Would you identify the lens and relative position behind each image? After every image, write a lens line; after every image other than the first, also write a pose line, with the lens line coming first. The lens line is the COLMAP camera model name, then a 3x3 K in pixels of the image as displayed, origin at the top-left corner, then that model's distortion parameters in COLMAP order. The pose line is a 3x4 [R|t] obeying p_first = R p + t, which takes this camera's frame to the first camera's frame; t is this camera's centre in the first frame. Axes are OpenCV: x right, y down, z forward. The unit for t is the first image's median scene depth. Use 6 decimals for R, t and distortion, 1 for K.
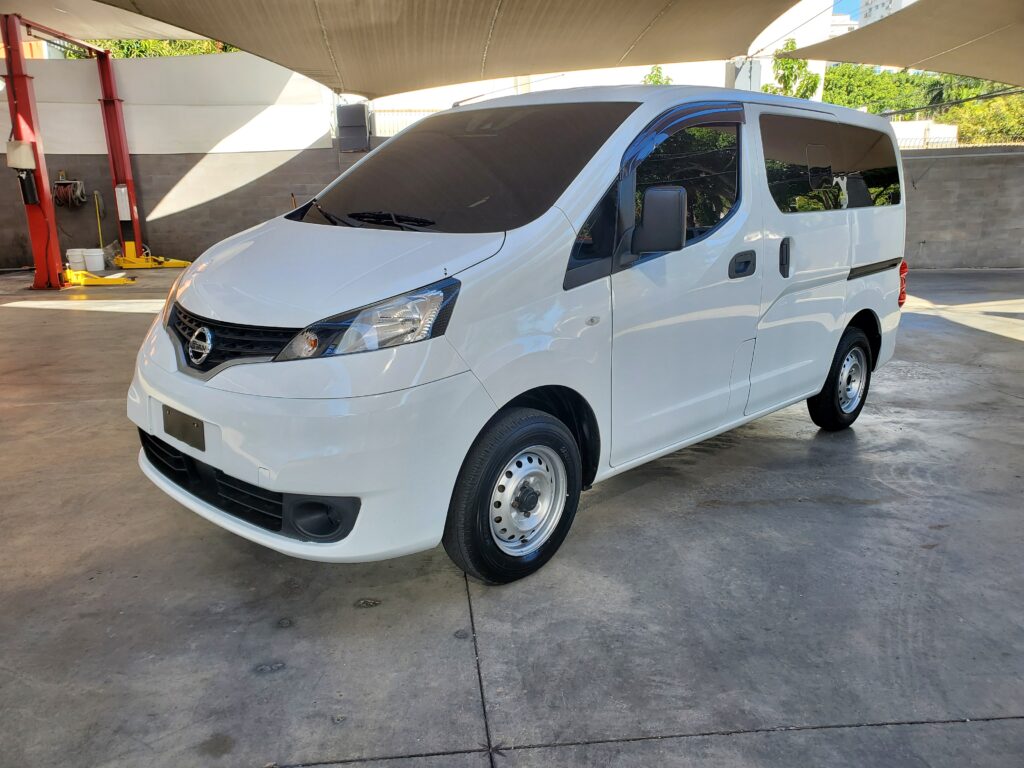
lens RADIAL K [[774.2, 0, 512.0], [0, 774.2, 384.0], [0, 0, 1]] dist [-0.003996, -0.004702]
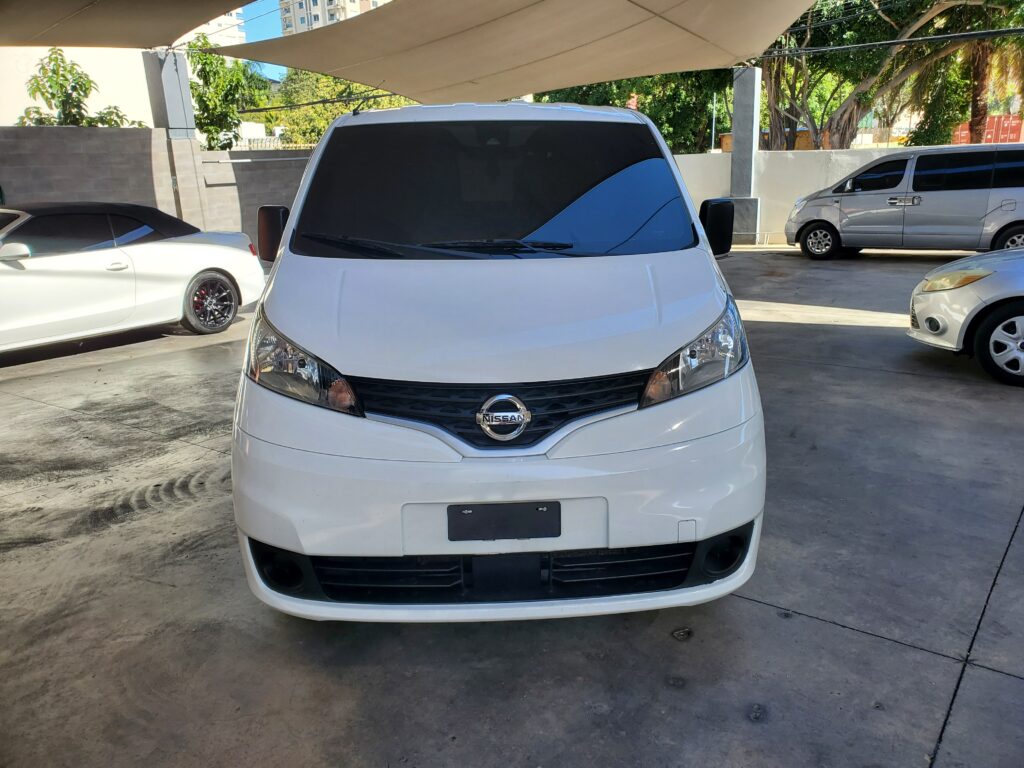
lens RADIAL K [[793.0, 0, 512.0], [0, 793.0, 384.0], [0, 0, 1]] dist [0.012745, 0.004900]
pose [[0.701169, -0.192250, 0.686587, -1.001317], [0.193870, 0.978088, 0.075885, -0.150609], [-0.686131, 0.079901, 0.723077, 0.405777]]
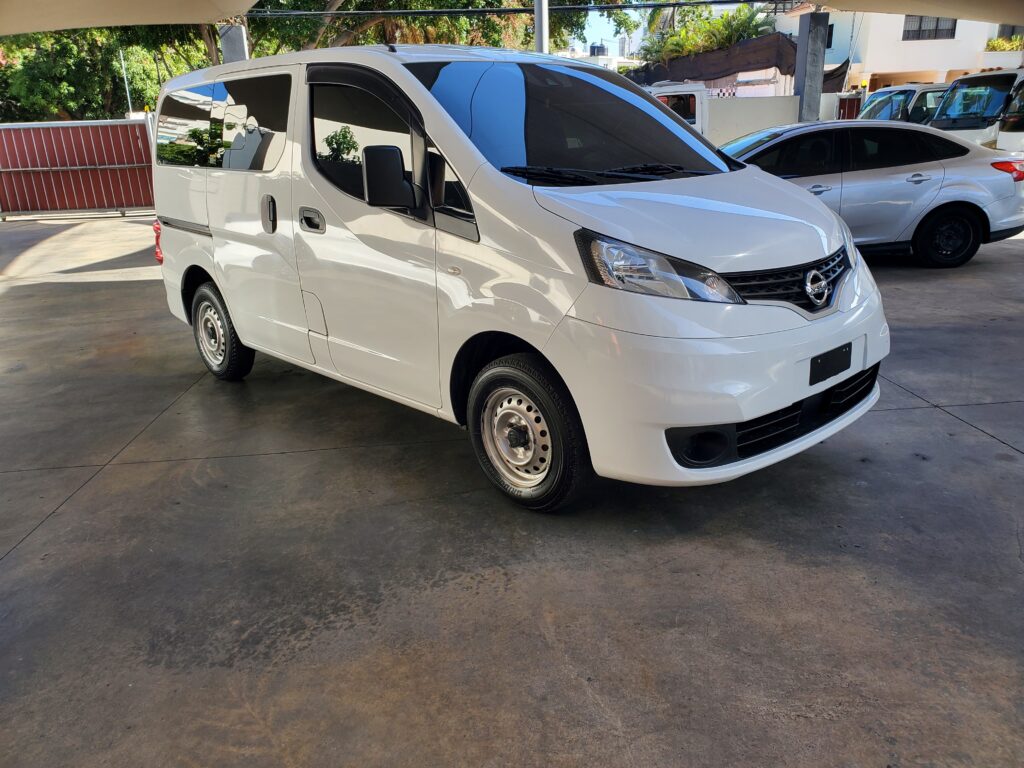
lens RADIAL K [[793.0, 0, 512.0], [0, 793.0, 384.0], [0, 0, 1]] dist [0.012745, 0.004900]
pose [[0.082295, -0.309104, 0.947461, -1.588347], [0.276509, 0.920443, 0.276273, -0.361308], [-0.957481, 0.239246, 0.161218, 1.303526]]
